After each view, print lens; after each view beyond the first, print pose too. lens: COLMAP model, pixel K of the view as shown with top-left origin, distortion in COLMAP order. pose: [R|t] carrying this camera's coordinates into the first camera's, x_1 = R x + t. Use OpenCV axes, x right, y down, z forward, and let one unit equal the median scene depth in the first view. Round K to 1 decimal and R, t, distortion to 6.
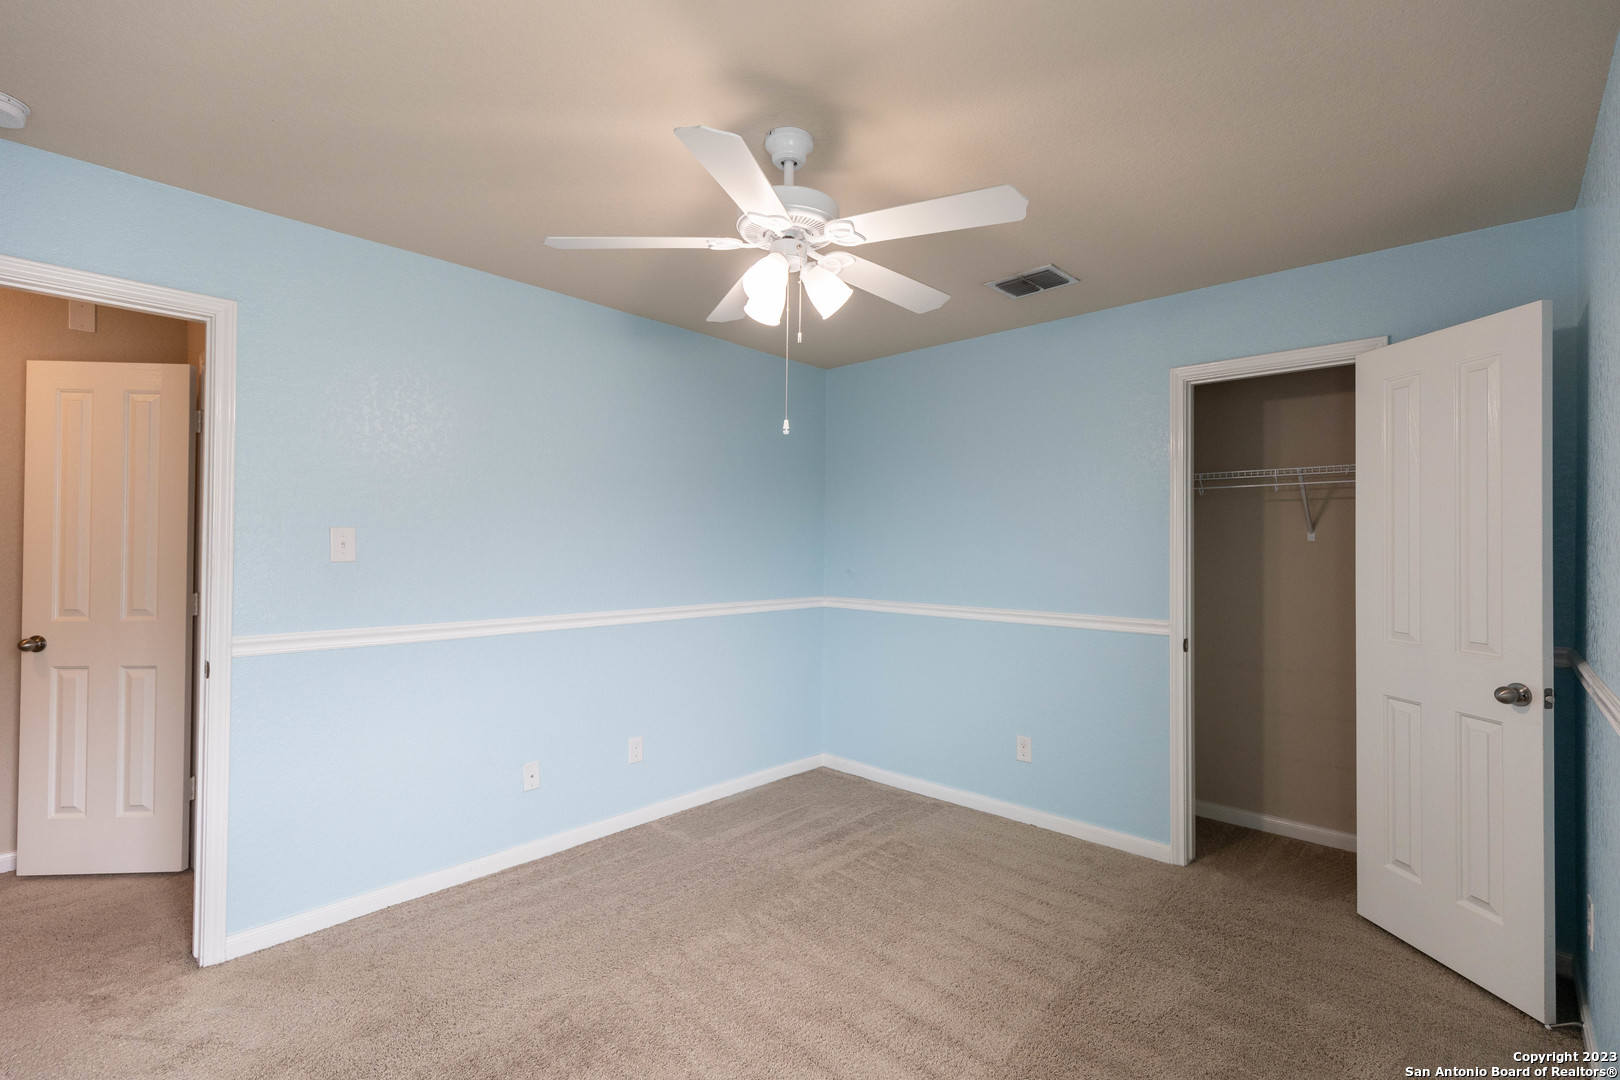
lens RADIAL K [[730.7, 0, 817.2], [0, 730.7, 543.4], [0, 0, 1]] dist [0.010765, -0.001577]
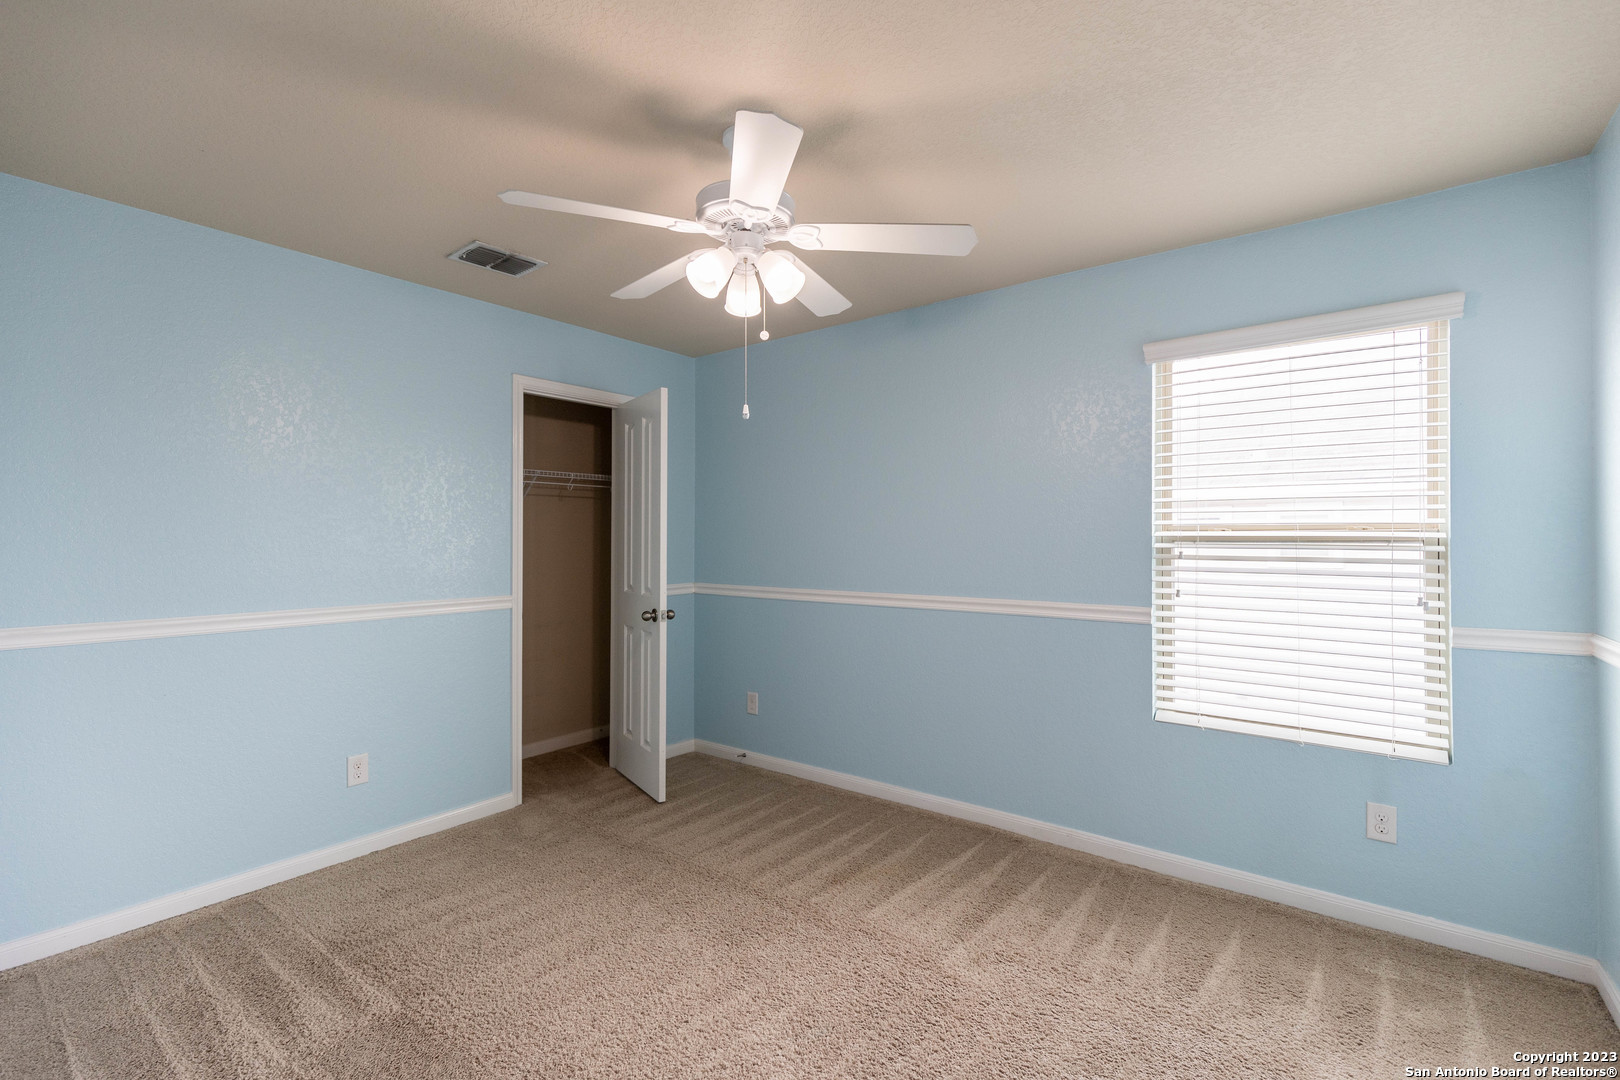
lens RADIAL K [[730.7, 0, 810.4], [0, 730.7, 536.7], [0, 0, 1]] dist [0.010765, -0.001577]
pose [[-0.095513, -0.004344, 0.995419, -0.694197], [-0.010096, 0.999943, 0.003395, 0.005413], [-0.995377, -0.009725, -0.095552, 0.648653]]
